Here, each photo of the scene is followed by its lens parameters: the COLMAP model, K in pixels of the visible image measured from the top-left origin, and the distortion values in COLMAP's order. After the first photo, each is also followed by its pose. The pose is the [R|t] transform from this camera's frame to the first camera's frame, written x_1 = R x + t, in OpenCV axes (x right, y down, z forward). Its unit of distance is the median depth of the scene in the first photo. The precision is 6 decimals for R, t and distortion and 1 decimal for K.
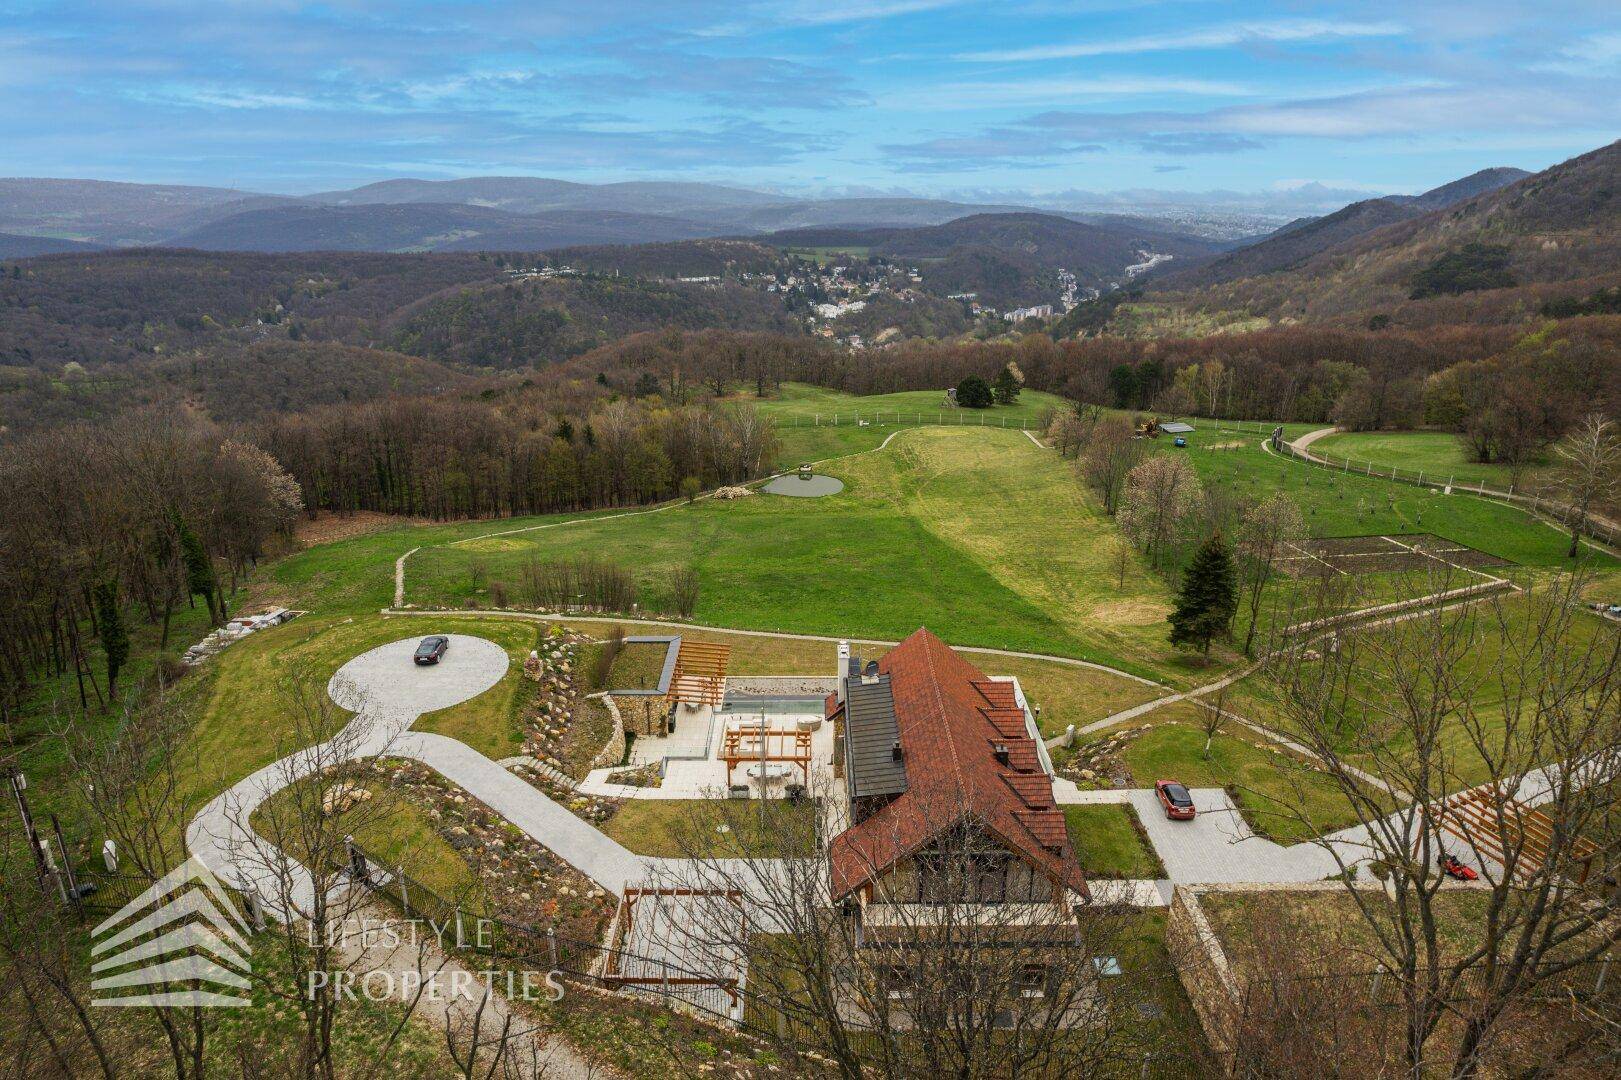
lens RADIAL K [[1036.4, 0, 811.3], [0, 1036.4, 544.8], [0, 0, 1]] dist [-0.079036, 0.069997]
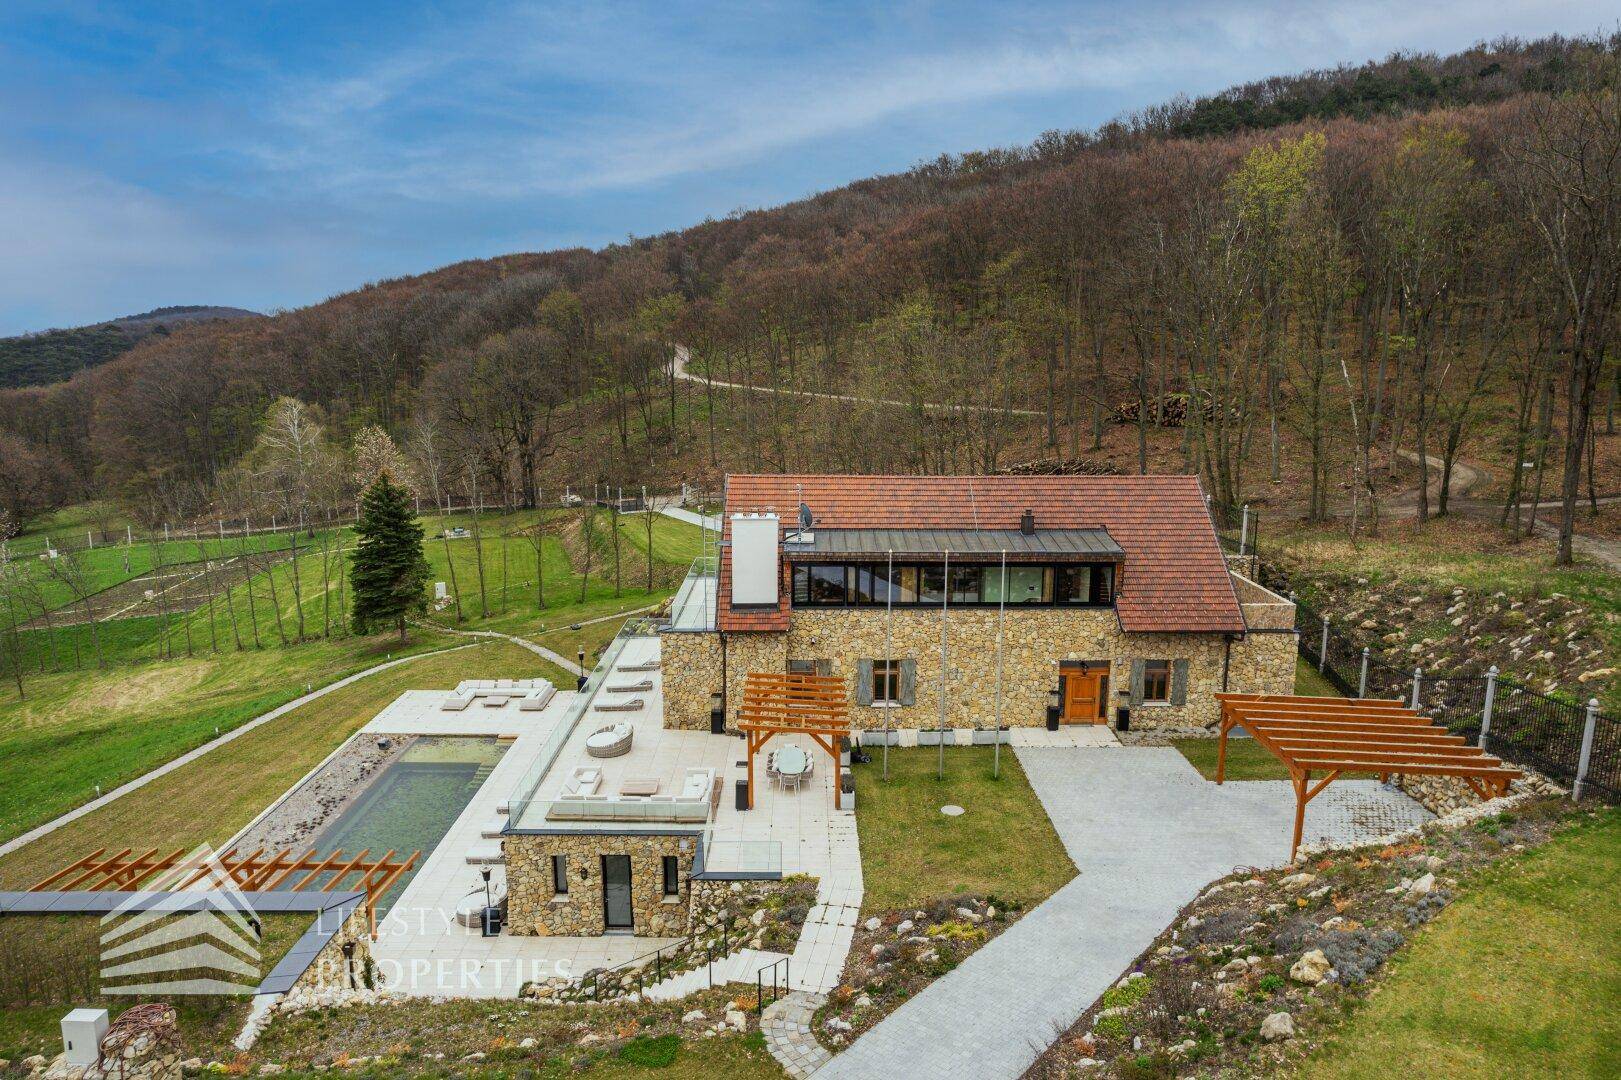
lens RADIAL K [[1036.4, 0, 811.3], [0, 1036.4, 544.8], [0, 0, 1]] dist [-0.079036, 0.069997]
pose [[-0.000849, -0.182832, 0.983144, -0.044509], [0.341511, 0.923982, 0.172125, 0.002089], [-0.939878, 0.335900, 0.061655, 0.074226]]
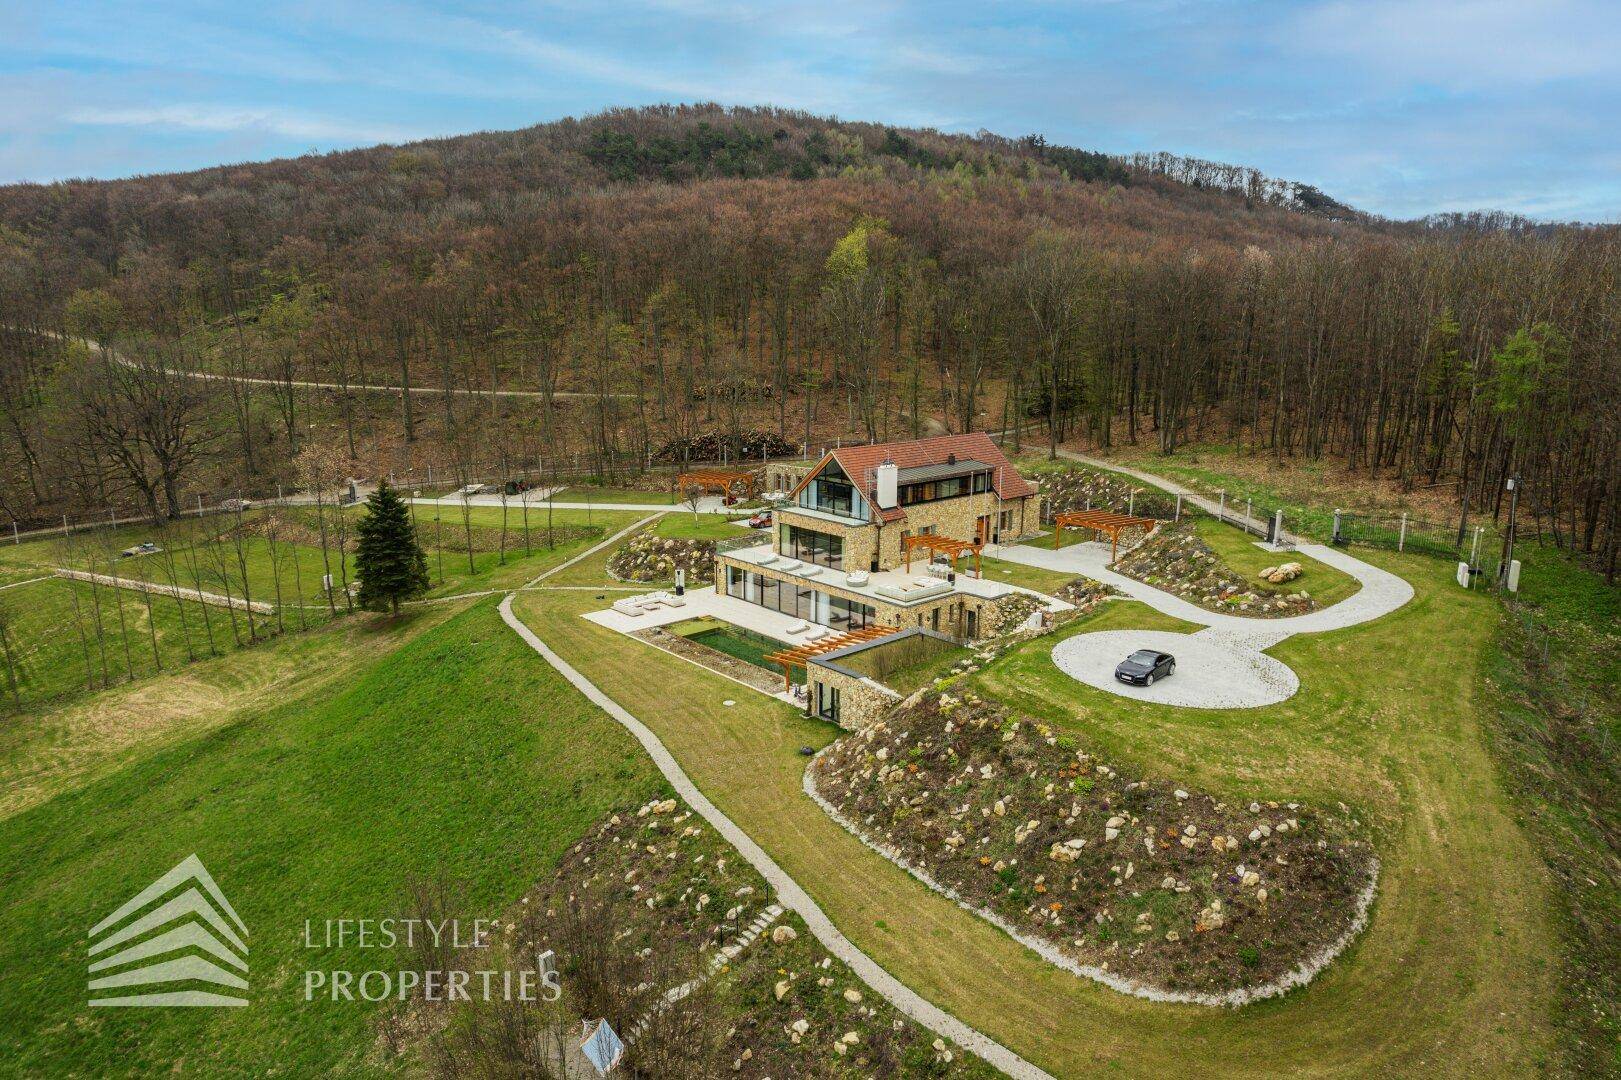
lens RADIAL K [[1036.4, 0, 811.3], [0, 1036.4, 544.8], [0, 0, 1]] dist [-0.079036, 0.069997]
pose [[-0.667237, -0.166607, 0.725973, -0.067707], [0.250871, 0.867448, 0.429649, -0.030777], [-0.701327, 0.468803, -0.536996, 0.142755]]
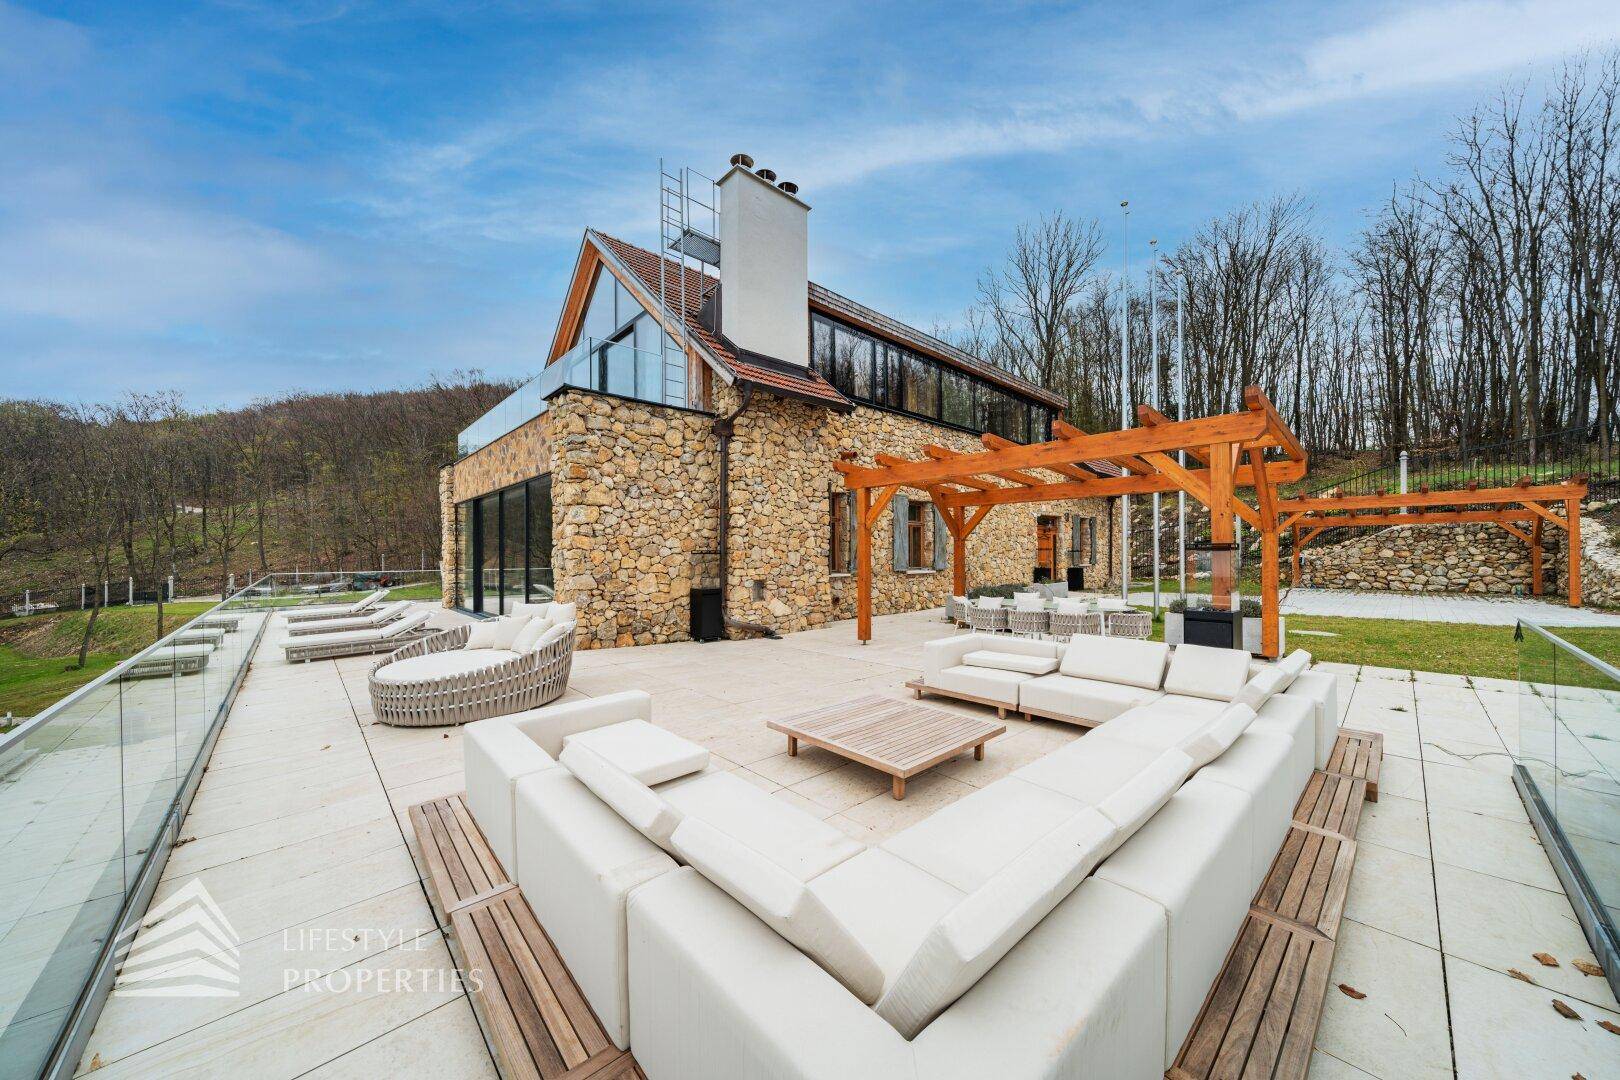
lens RADIAL K [[553.5, 0, 806.5], [0, 553.5, 551.5], [0, 0, 1]] dist [-0.005639, 0.000029]
pose [[-0.675937, 0.005818, 0.736937, -0.007772], [0.256998, 0.939056, 0.228311, 0.013415], [-0.690697, 0.343715, -0.636237, 0.089753]]
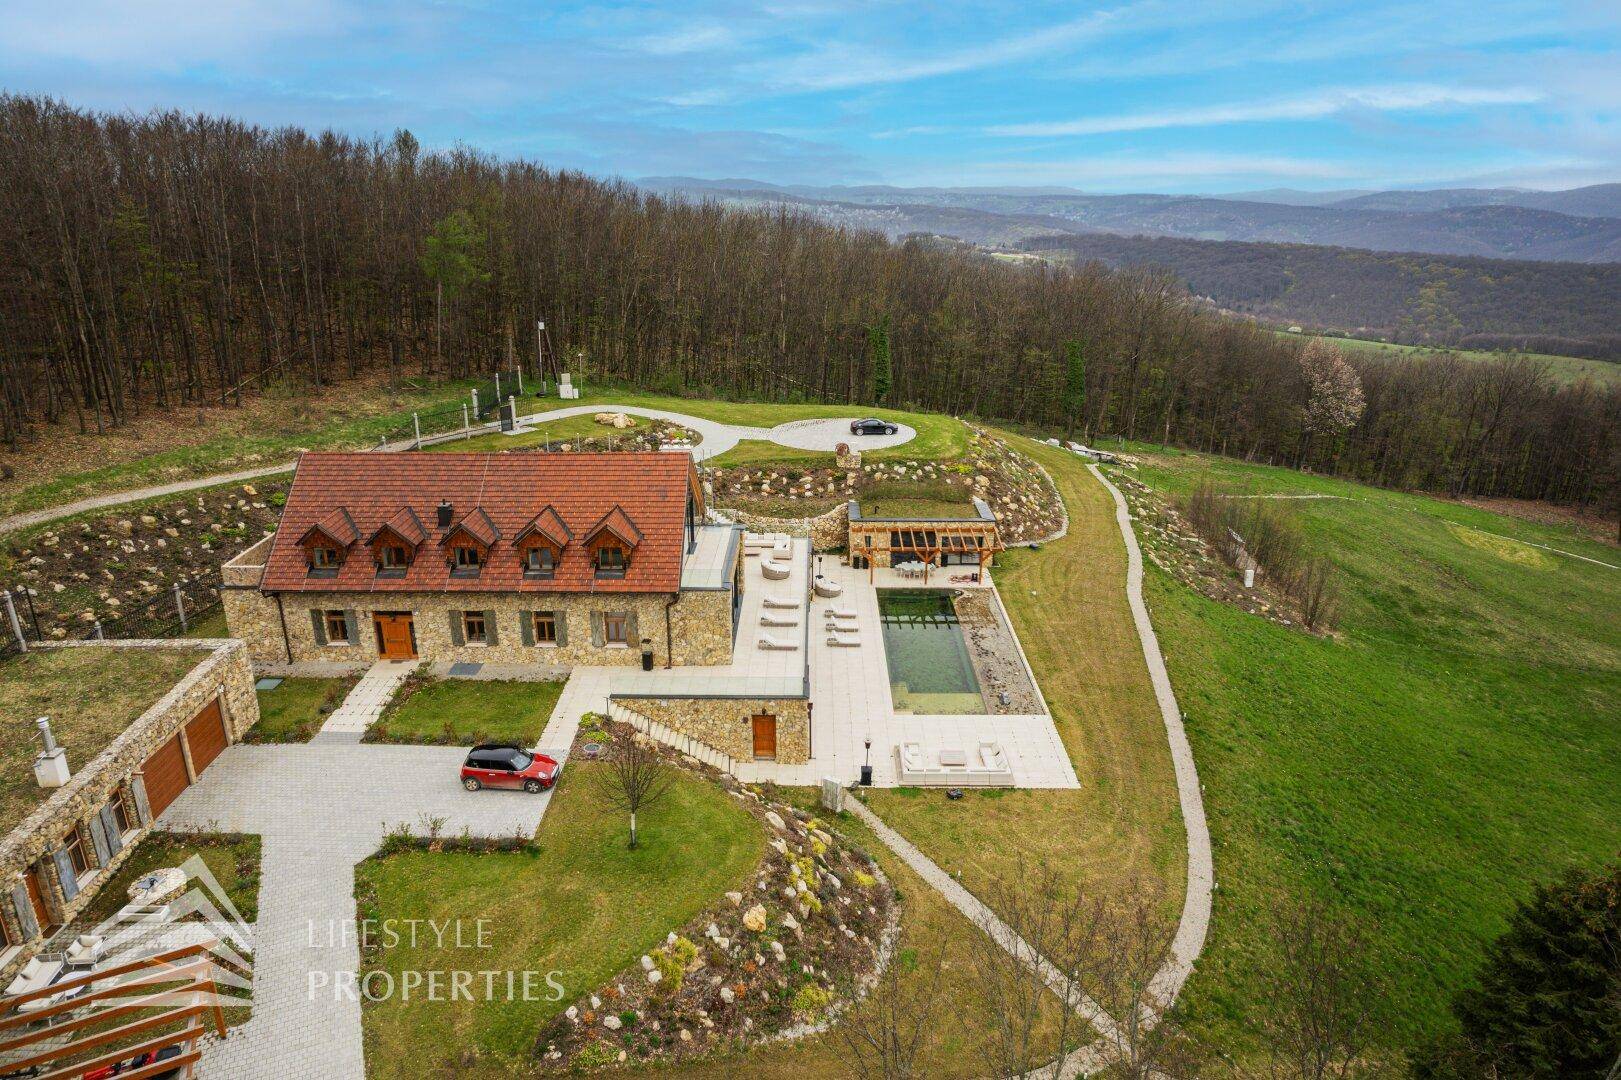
lens RADIAL K [[1036.4, 0, 811.3], [0, 1036.4, 544.8], [0, 0, 1]] dist [-0.079036, 0.069997]
pose [[-0.010784, 0.331767, -0.943300, 0.070729], [-0.342092, 0.885208, 0.315246, -0.011227], [0.939605, 0.326095, 0.103949, 0.082633]]
